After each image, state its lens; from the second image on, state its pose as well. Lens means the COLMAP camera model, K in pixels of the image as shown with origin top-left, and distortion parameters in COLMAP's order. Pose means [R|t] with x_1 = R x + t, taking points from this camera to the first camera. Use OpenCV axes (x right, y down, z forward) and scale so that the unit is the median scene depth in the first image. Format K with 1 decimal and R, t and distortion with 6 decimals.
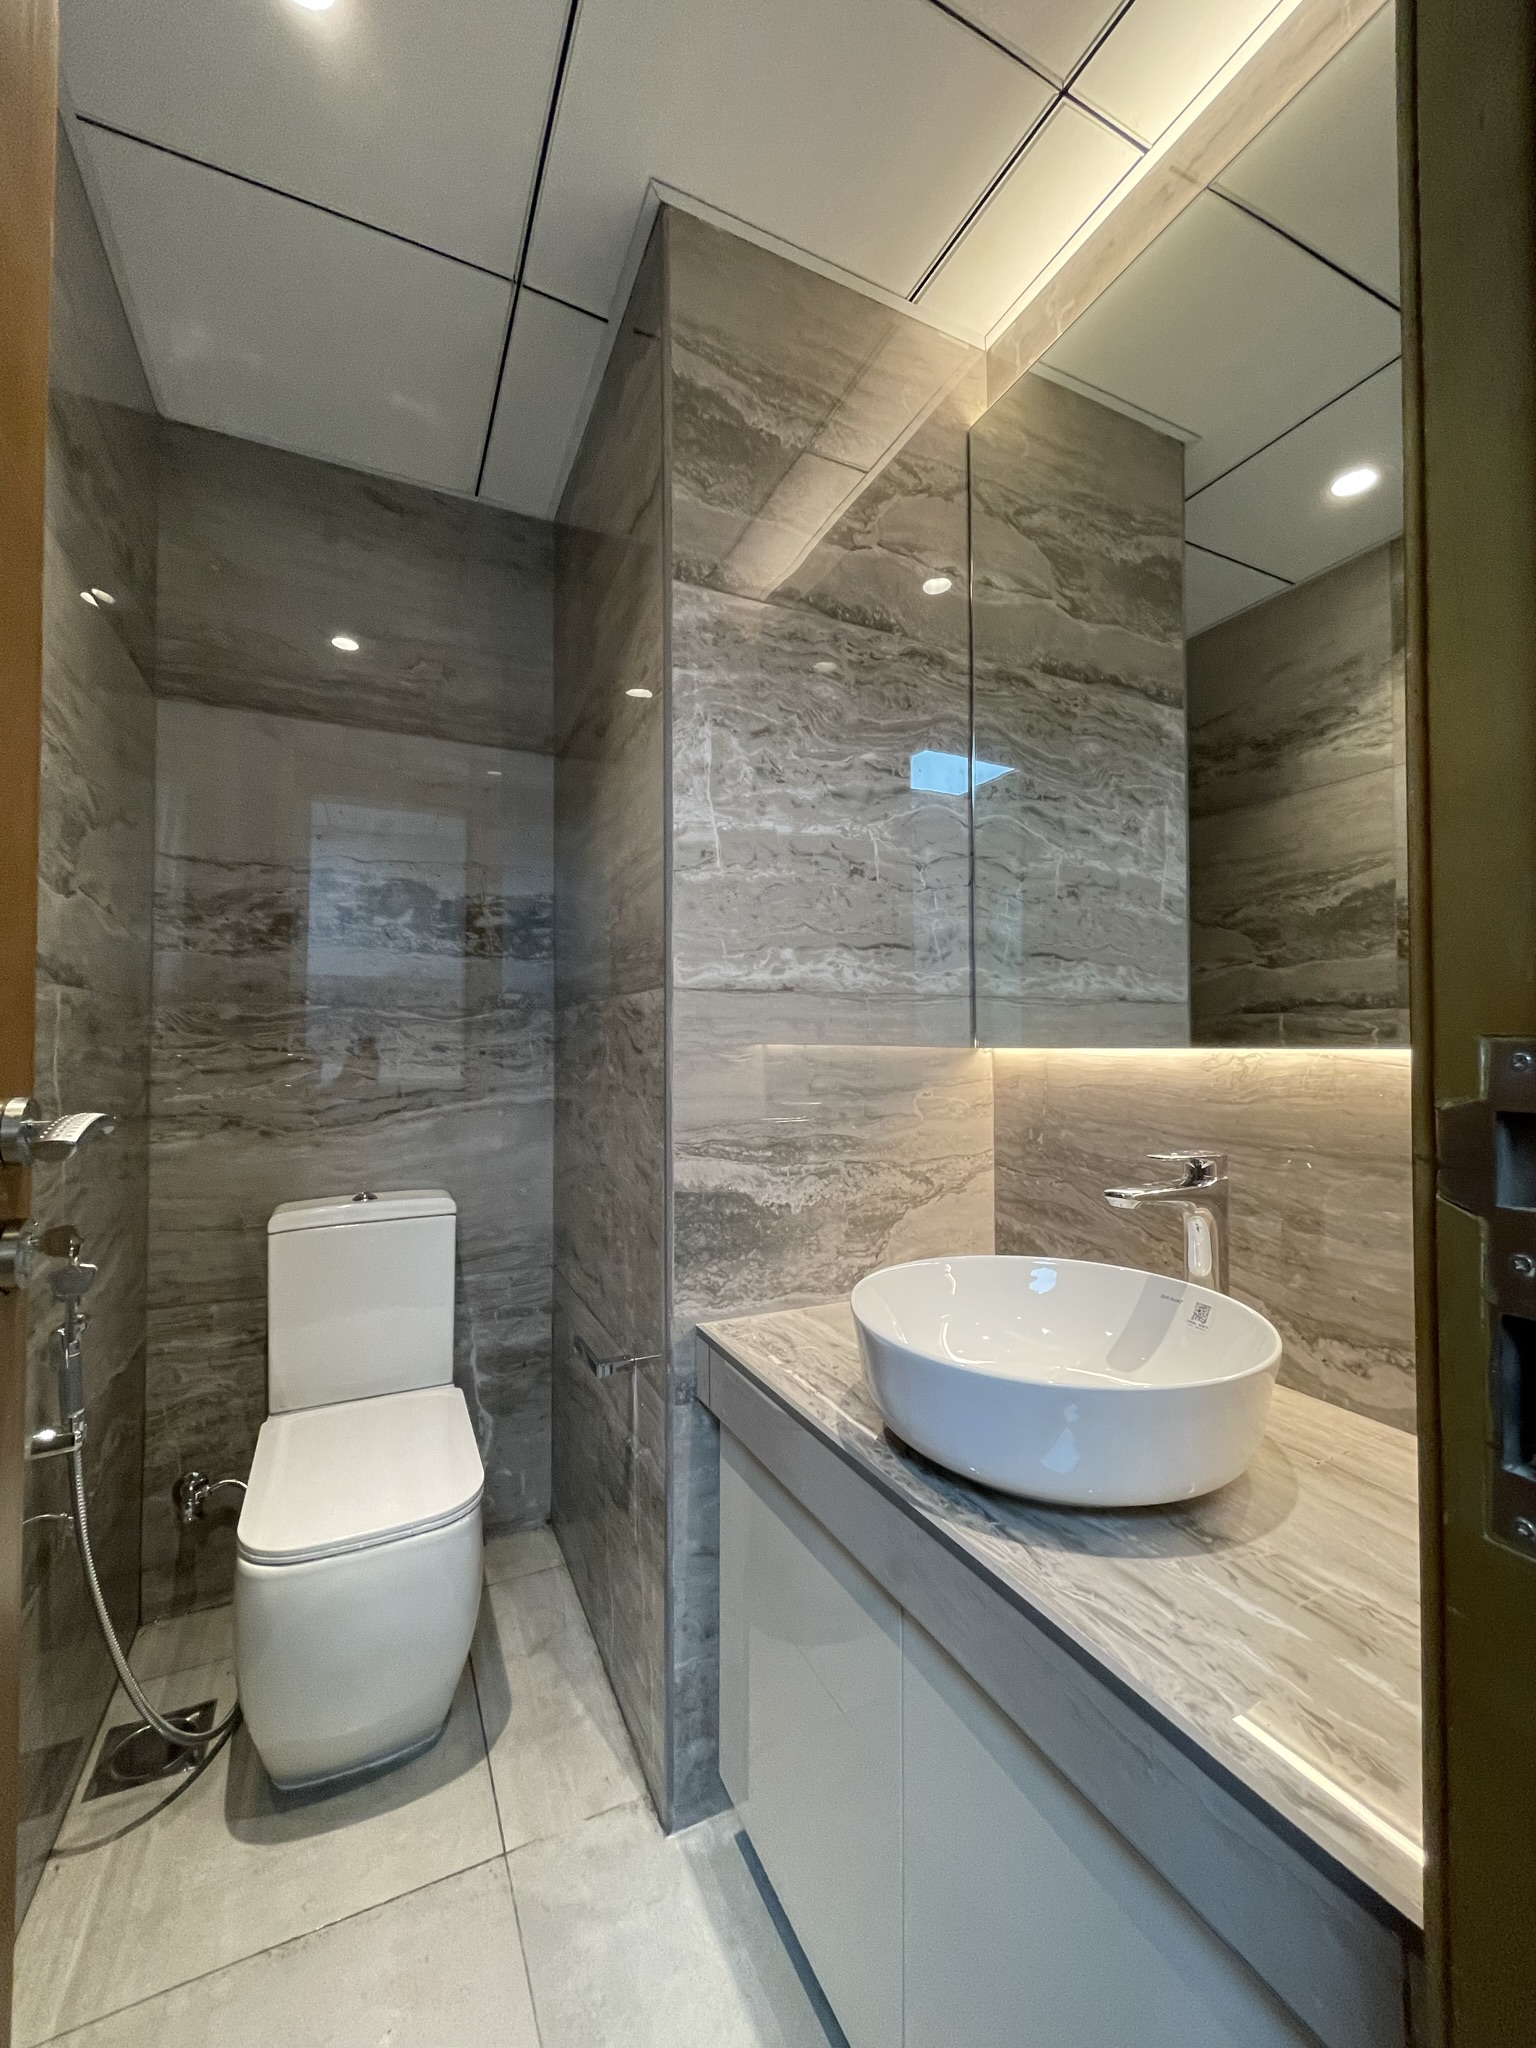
lens RADIAL K [[818.6, 0, 766.1], [0, 818.6, 1023.2], [0, 0, 1]] dist [0.000961, -0.000036]
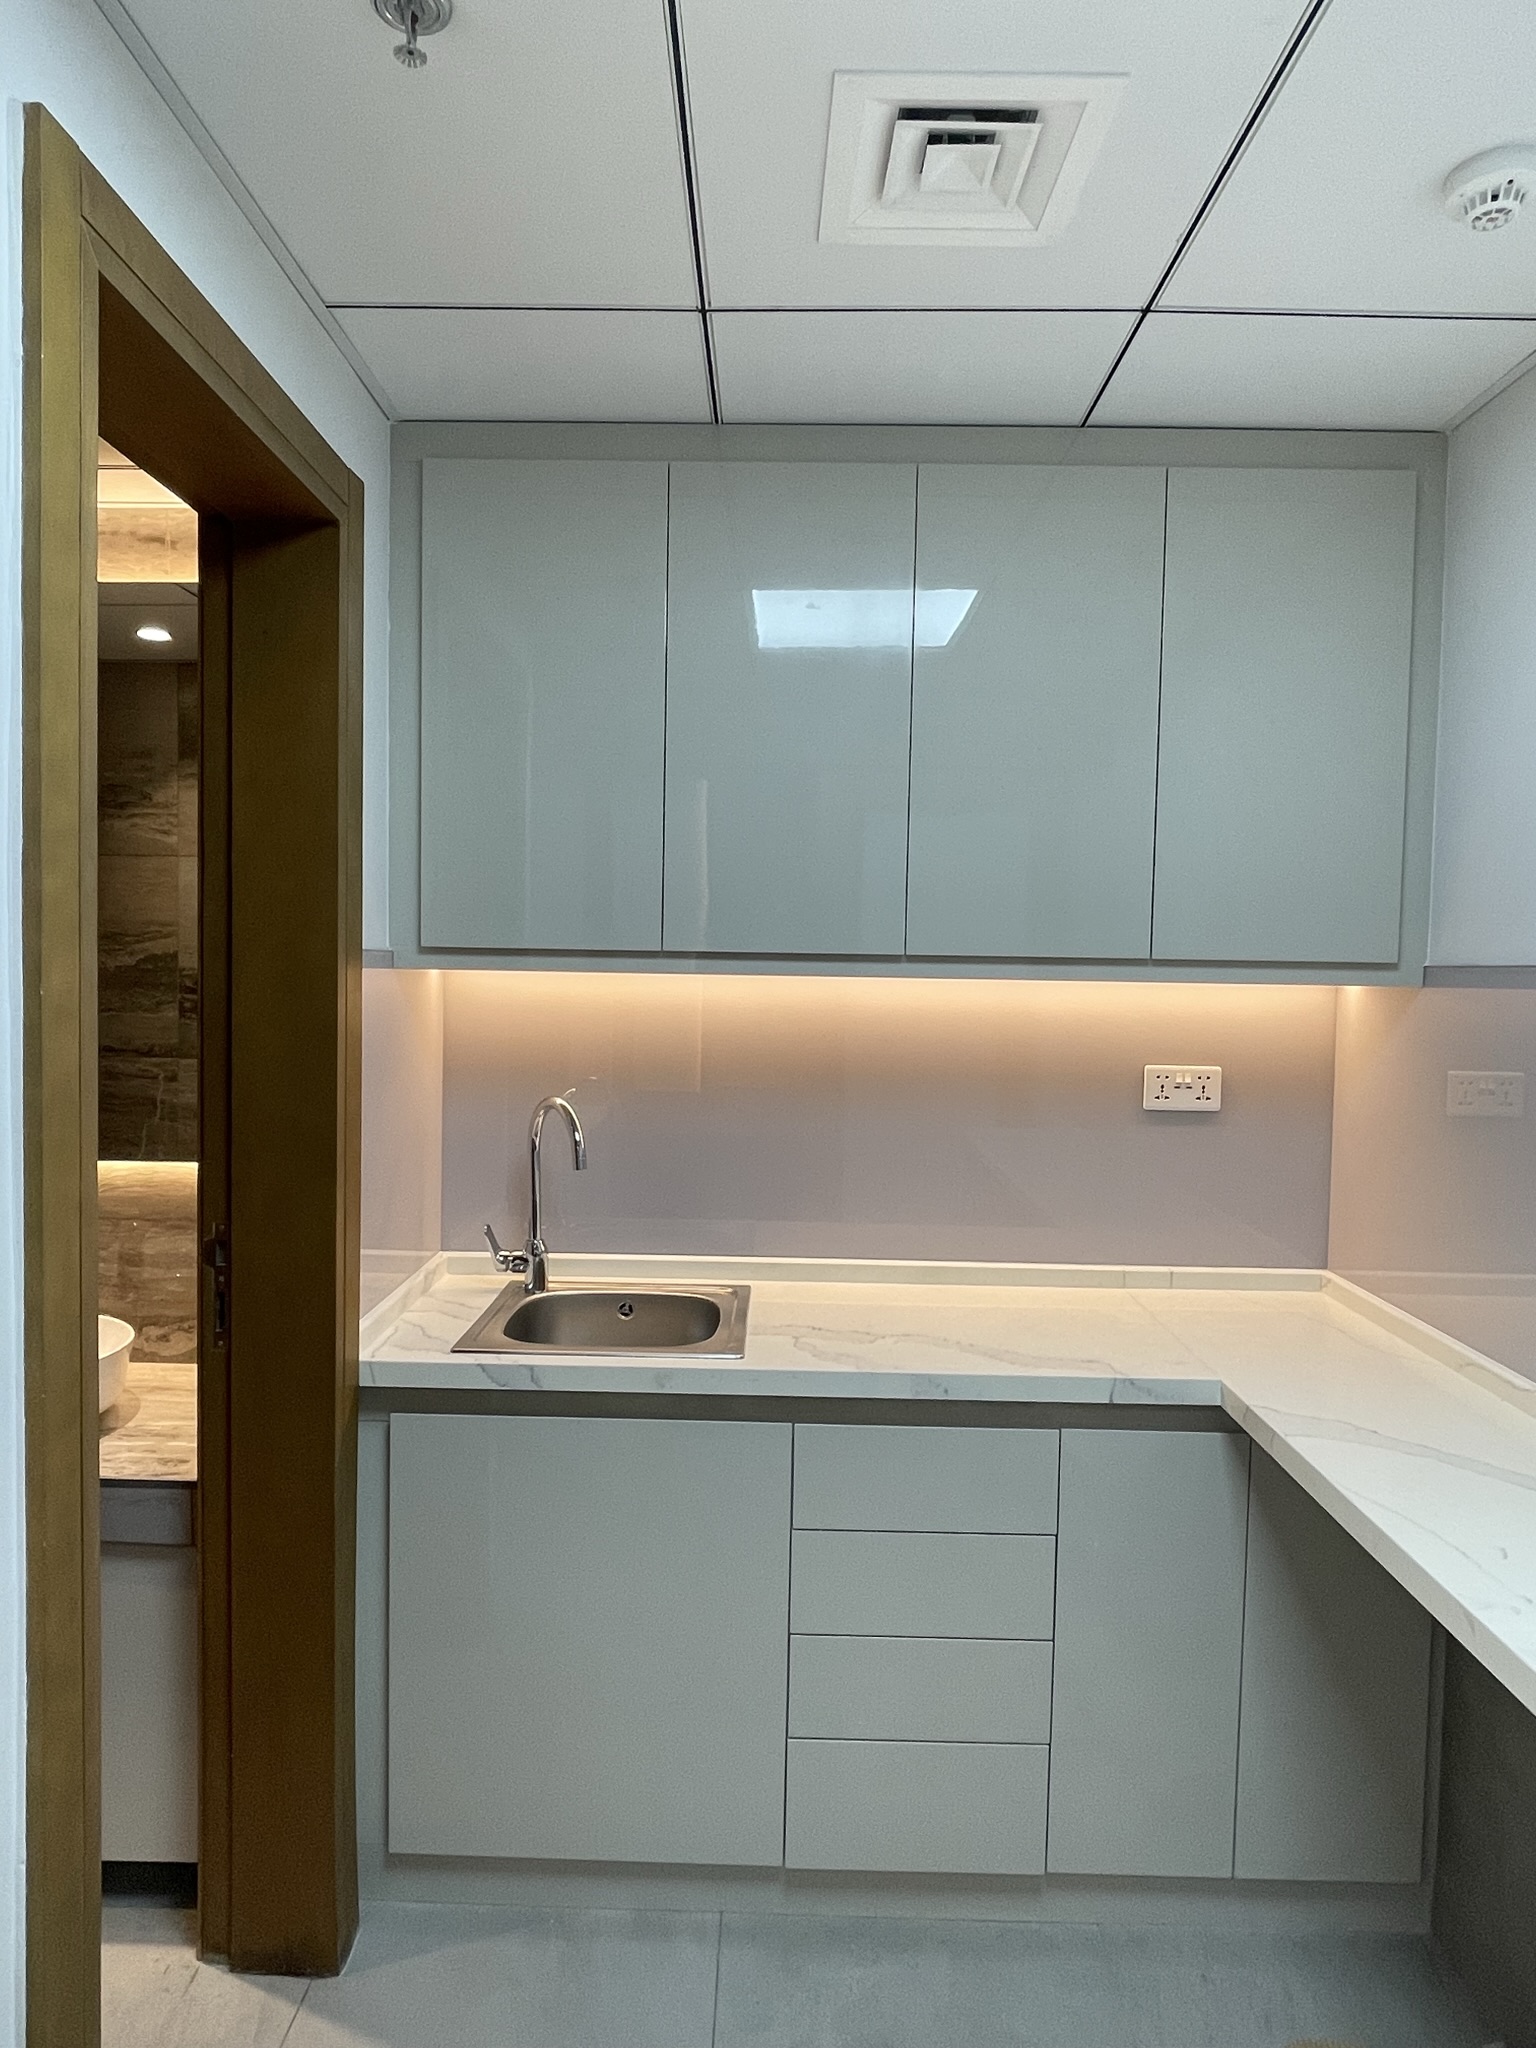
lens RADIAL K [[1269.0, 0, 767.8], [0, 1269.0, 1019.1], [0, 0, 1]] dist [-0.007926, 0.001057]
pose [[0.451381, -0.031747, 0.891766, -0.510917], [-0.040073, 0.997638, 0.055799, -0.217227], [-0.891431, -0.060922, 0.449042, -0.623476]]
